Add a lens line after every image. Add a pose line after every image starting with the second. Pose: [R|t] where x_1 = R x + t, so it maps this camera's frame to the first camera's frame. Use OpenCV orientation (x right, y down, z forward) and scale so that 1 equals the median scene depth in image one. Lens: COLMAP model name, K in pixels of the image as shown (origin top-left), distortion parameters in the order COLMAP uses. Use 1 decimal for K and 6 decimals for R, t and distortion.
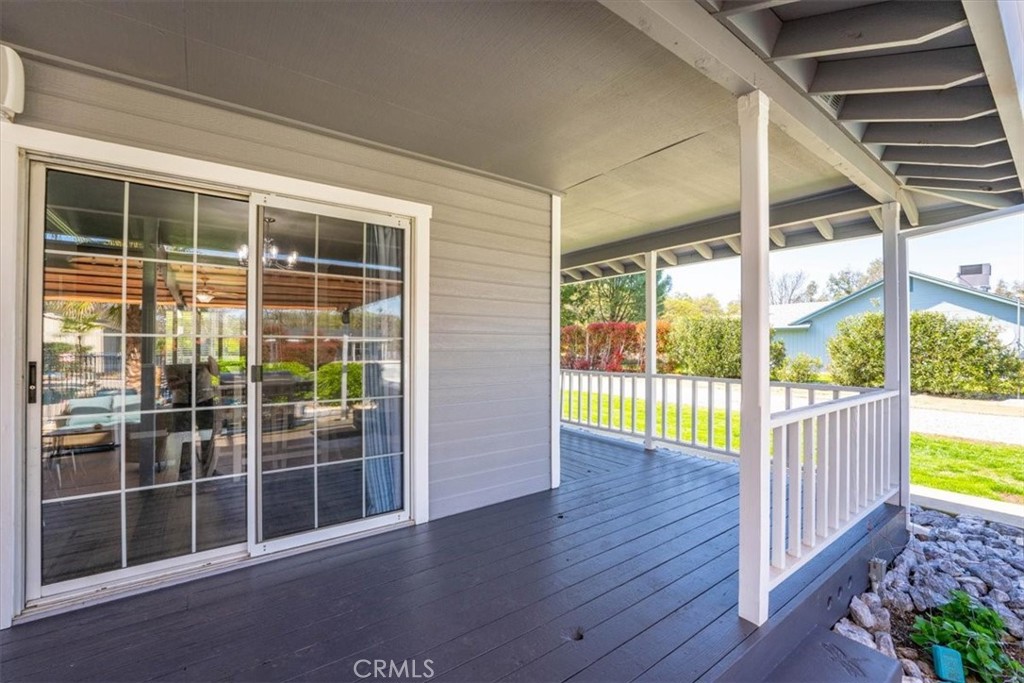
lens RADIAL K [[440.0, 0, 512.0], [0, 440.0, 341.5], [0, 0, 1]] dist [-0.011602, 0.000154]
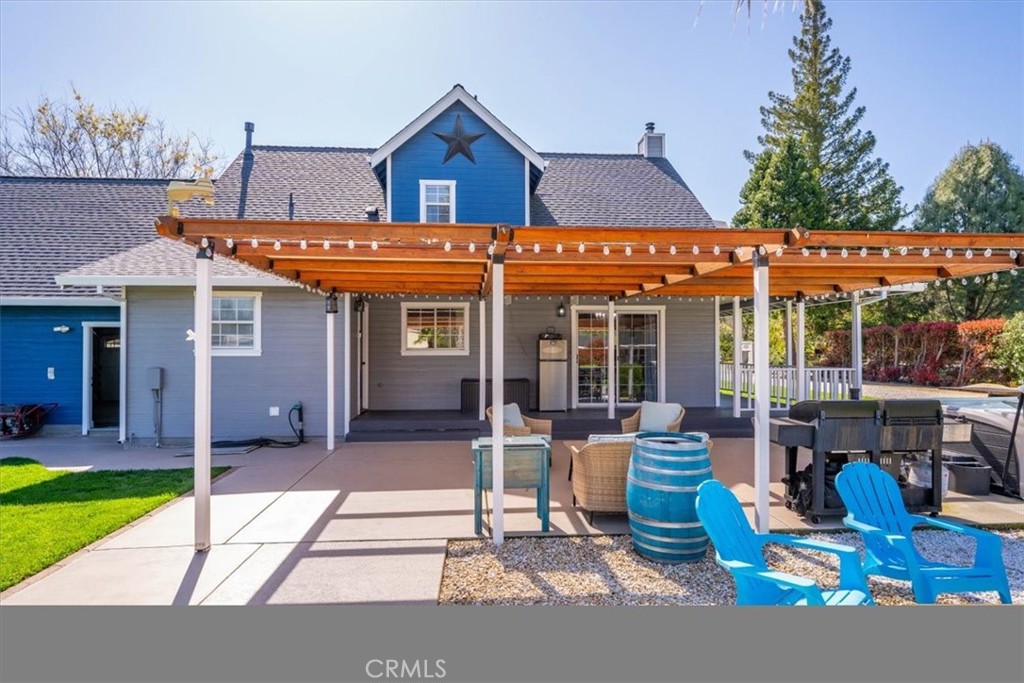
lens RADIAL K [[578.6, 0, 512.0], [0, 578.6, 341.5], [0, 0, 1]] dist [-0.016389, 0.000490]
pose [[0.863229, -0.010814, -0.504697, 0.759378], [0.007032, 0.999931, -0.009398, -0.021482], [0.504764, 0.004563, 0.863245, -2.485434]]
